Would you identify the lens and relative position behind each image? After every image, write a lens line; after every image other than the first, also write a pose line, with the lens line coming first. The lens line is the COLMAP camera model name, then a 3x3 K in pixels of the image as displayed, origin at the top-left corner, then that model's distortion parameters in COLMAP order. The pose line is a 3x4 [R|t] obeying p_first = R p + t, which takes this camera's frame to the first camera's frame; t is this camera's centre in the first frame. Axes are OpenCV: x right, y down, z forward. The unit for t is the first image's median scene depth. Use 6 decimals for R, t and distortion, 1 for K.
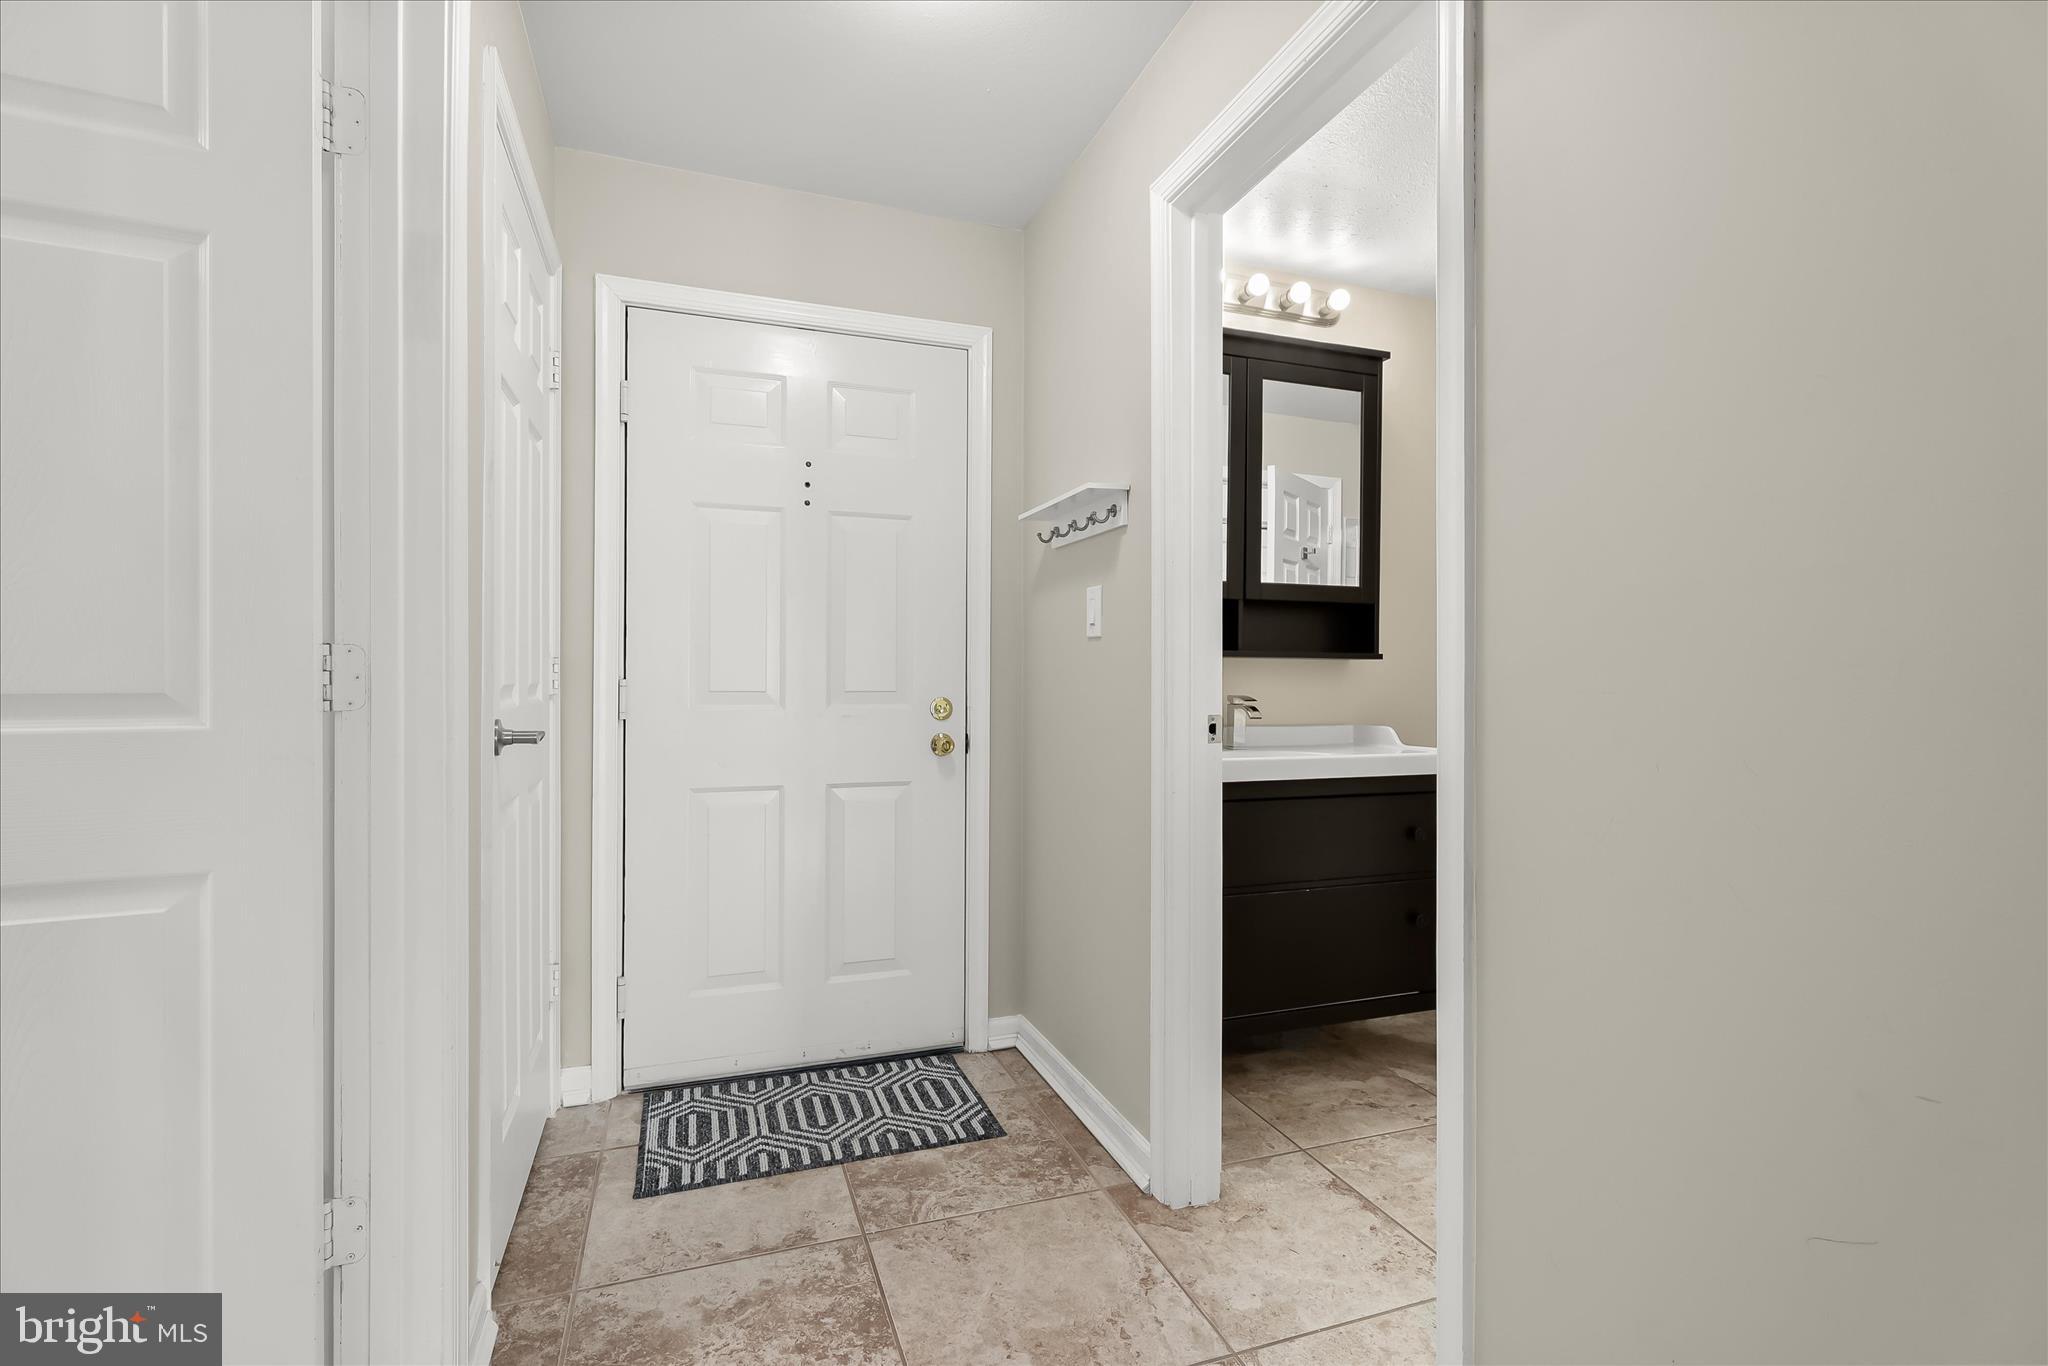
lens RADIAL K [[934.7, 0, 1027.8], [0, 934.7, 682.7], [0, 0, 1]] dist [-0.000891, -0.000713]
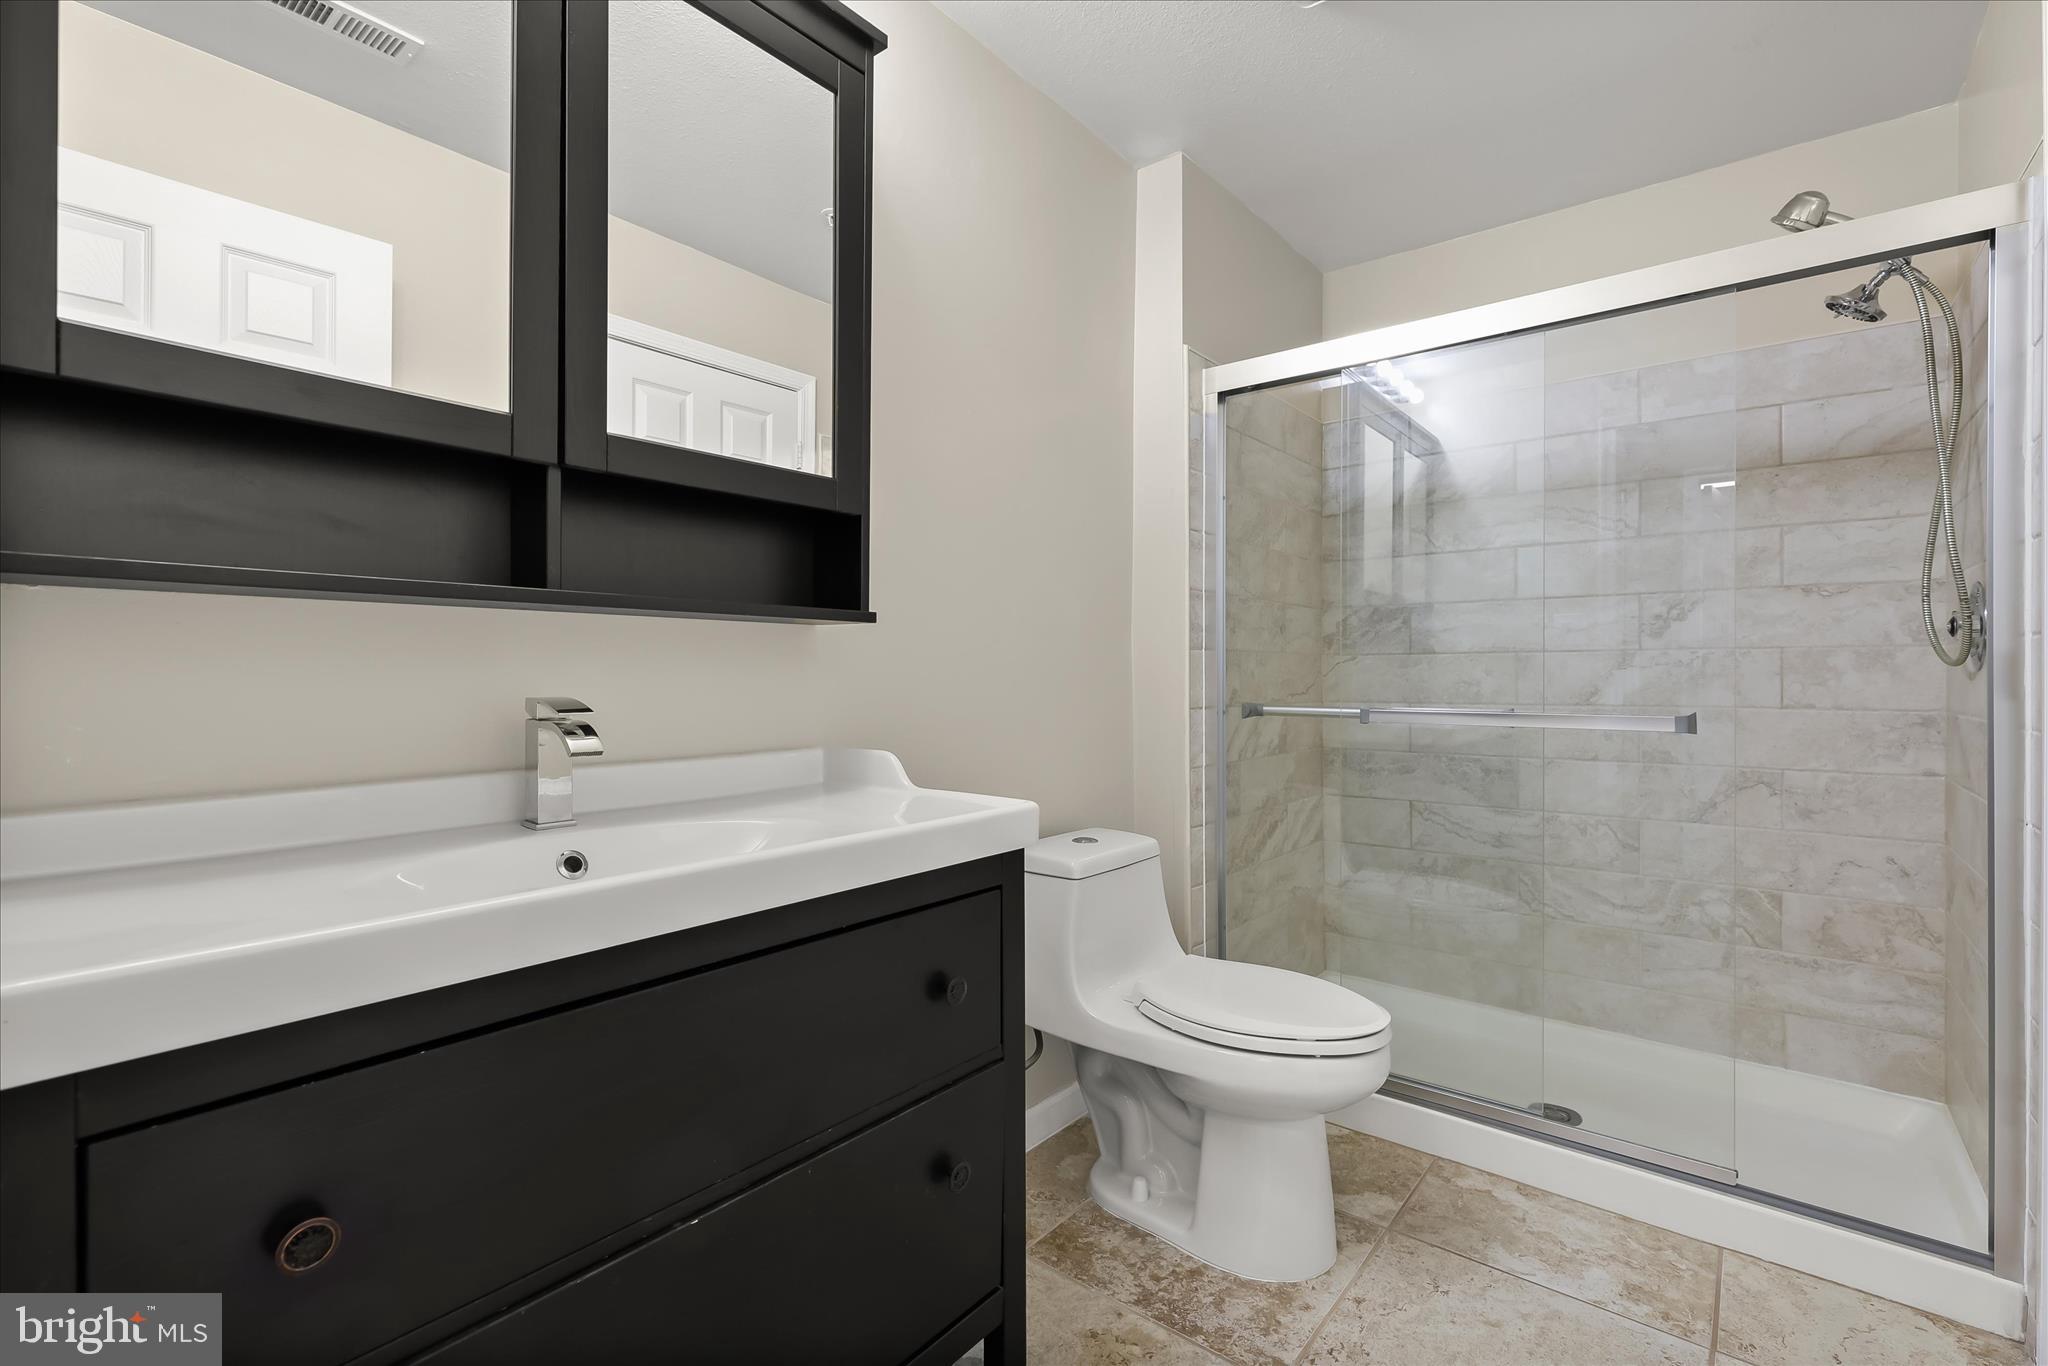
lens RADIAL K [[934.7, 0, 1029.8], [0, 934.7, 678.8], [0, 0, 1]] dist [-0.000891, -0.000713]
pose [[0.861853, -0.005020, 0.507133, 0.200034], [0.003389, 0.999986, 0.004139, 0.004320], [-0.507146, -0.001849, 0.861858, 0.536907]]
